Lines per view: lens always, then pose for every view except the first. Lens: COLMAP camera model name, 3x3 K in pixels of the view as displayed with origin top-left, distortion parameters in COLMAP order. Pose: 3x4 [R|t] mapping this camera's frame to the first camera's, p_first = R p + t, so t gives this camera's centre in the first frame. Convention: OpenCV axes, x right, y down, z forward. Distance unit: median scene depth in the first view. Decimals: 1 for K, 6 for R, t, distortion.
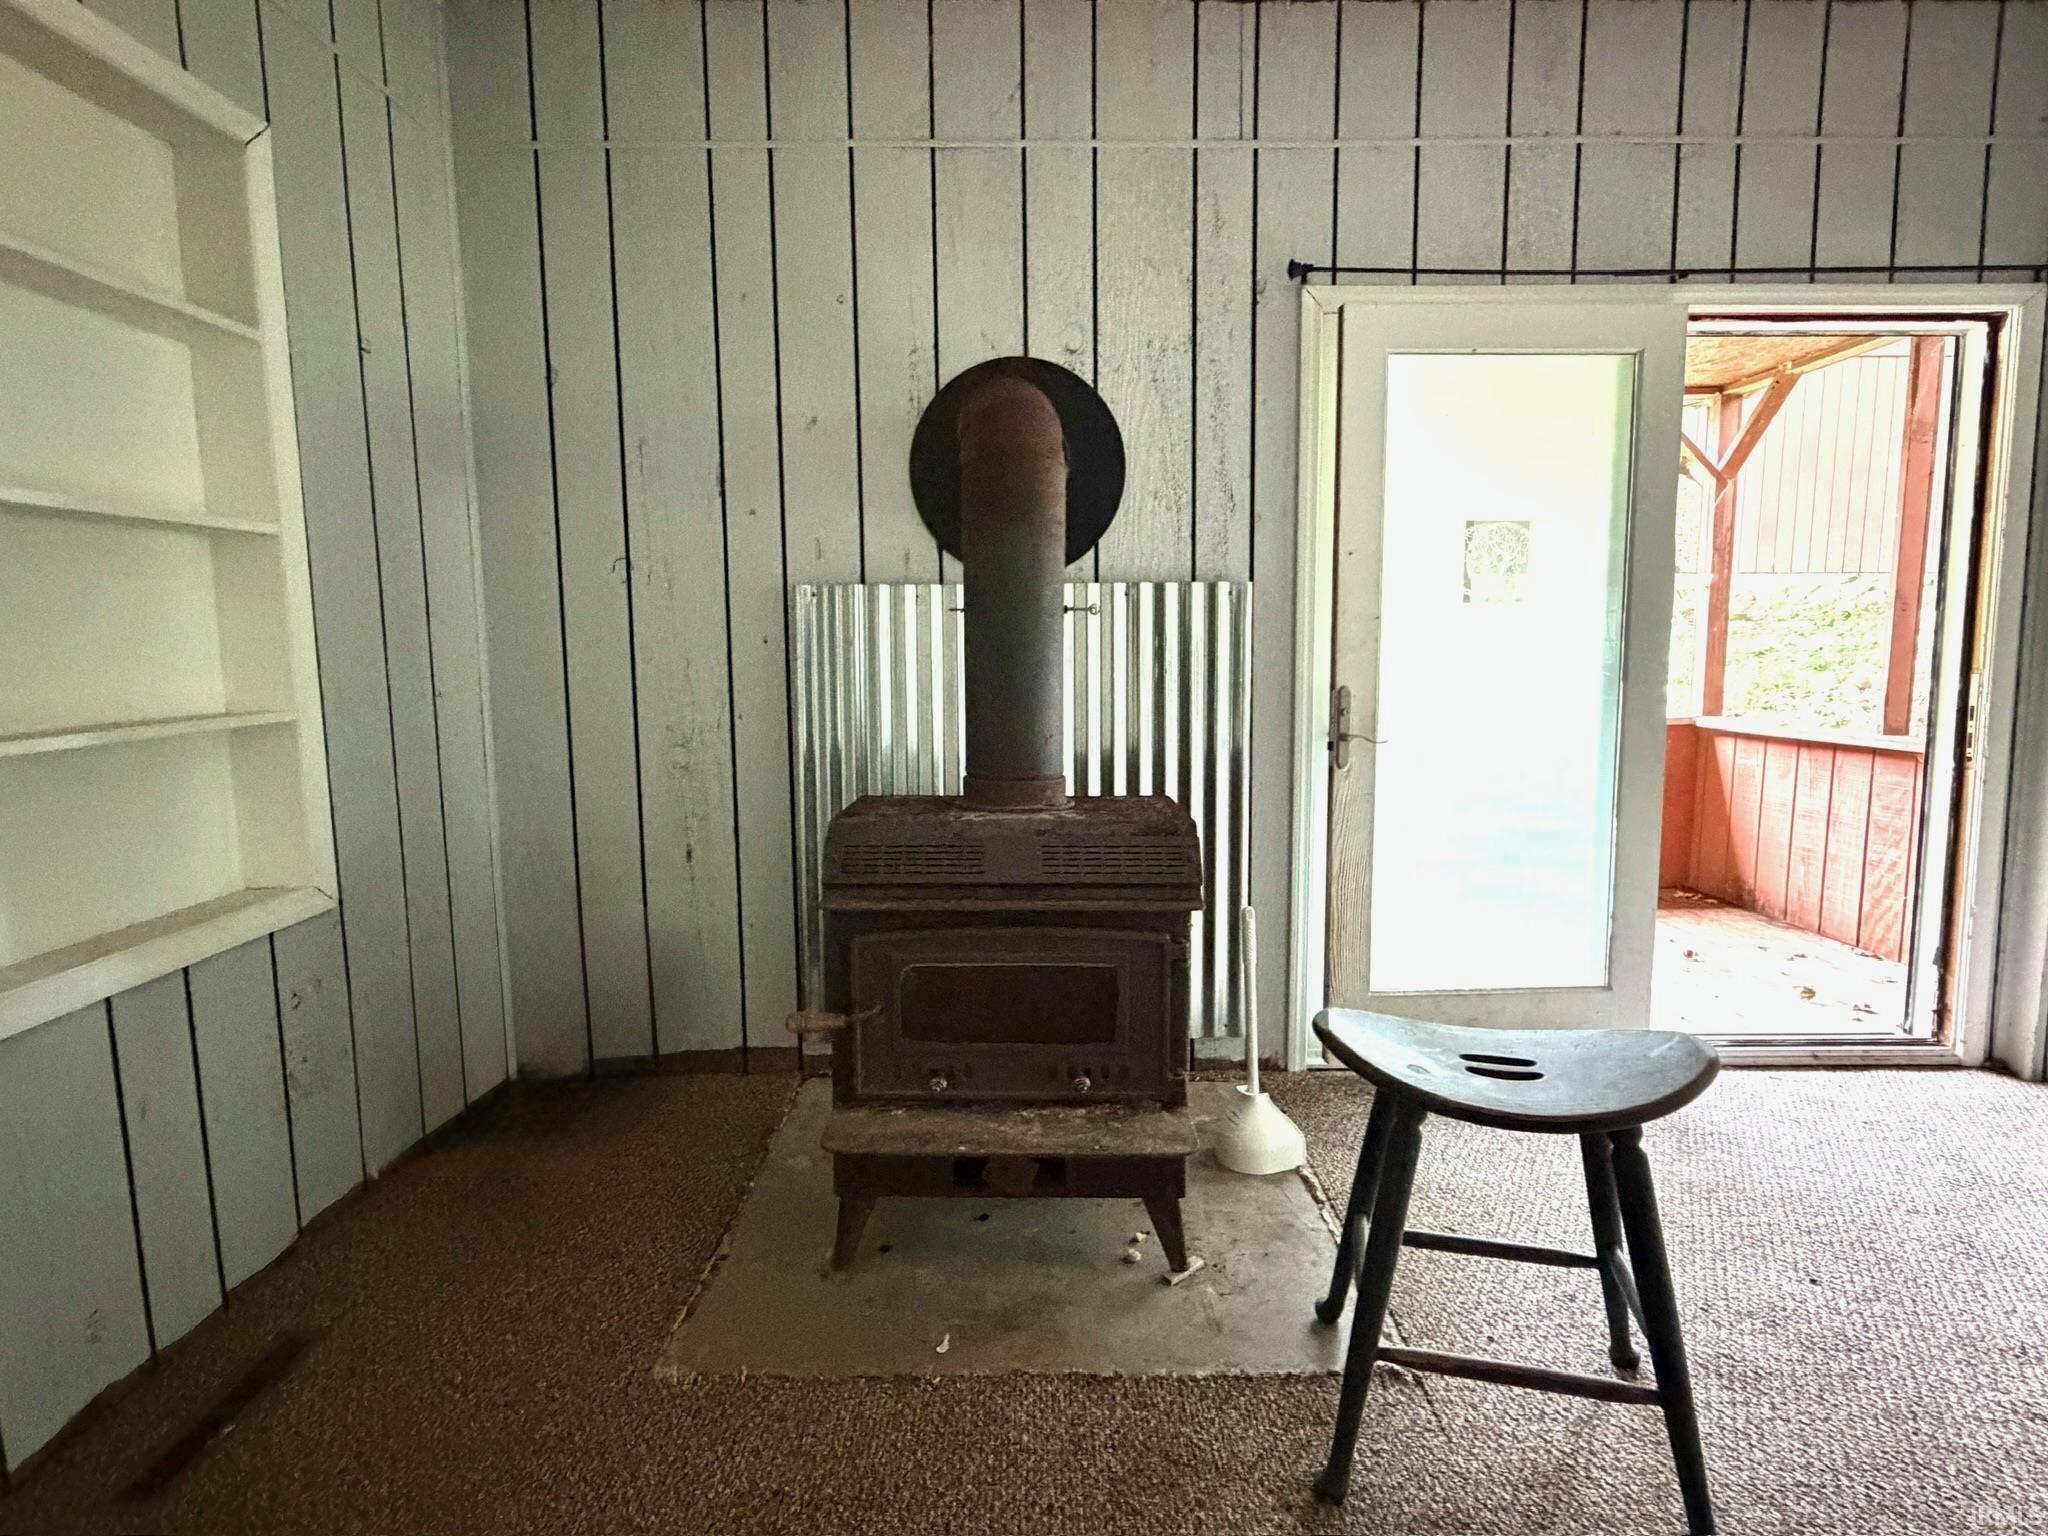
lens RADIAL K [[1044.7, 0, 1024.0], [0, 1044.7, 768.0], [0, 0, 1]] dist [-0.003878, -0.000716]
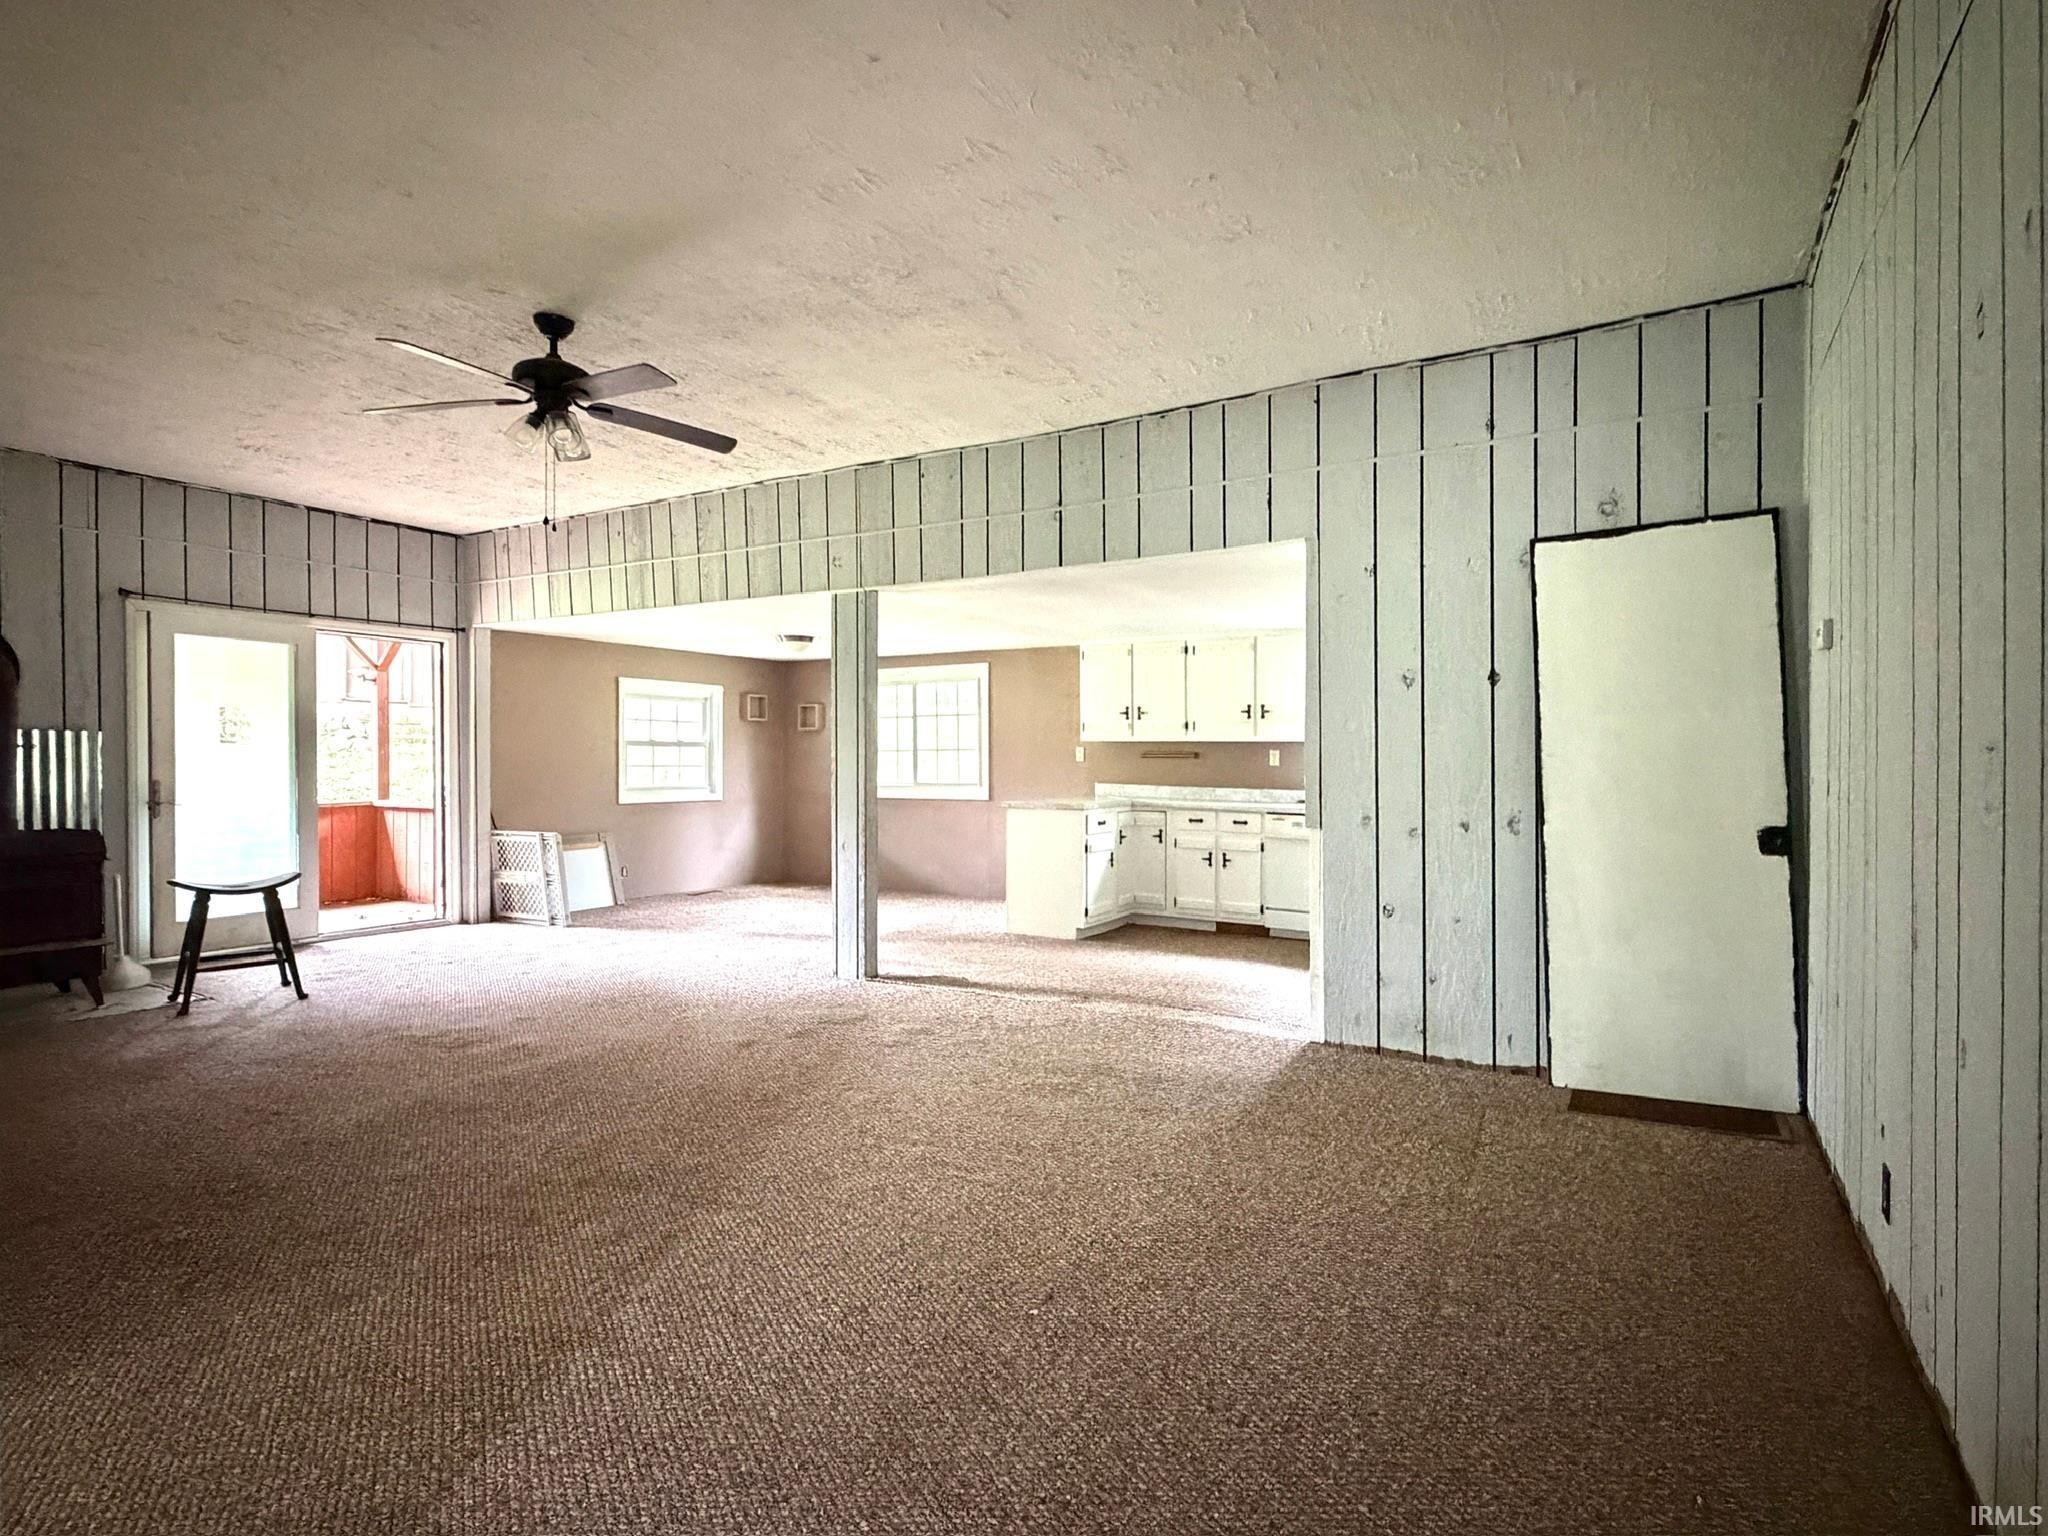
lens RADIAL K [[1044.7, 0, 1024.0], [0, 1044.7, 768.0], [0, 0, 1]] dist [-0.003878, -0.000716]
pose [[0.497567, 0.000243, 0.867426, -0.677494], [0.089409, 0.994659, -0.051565, 0.169832], [-0.862805, 0.103213, 0.494888, -1.639780]]
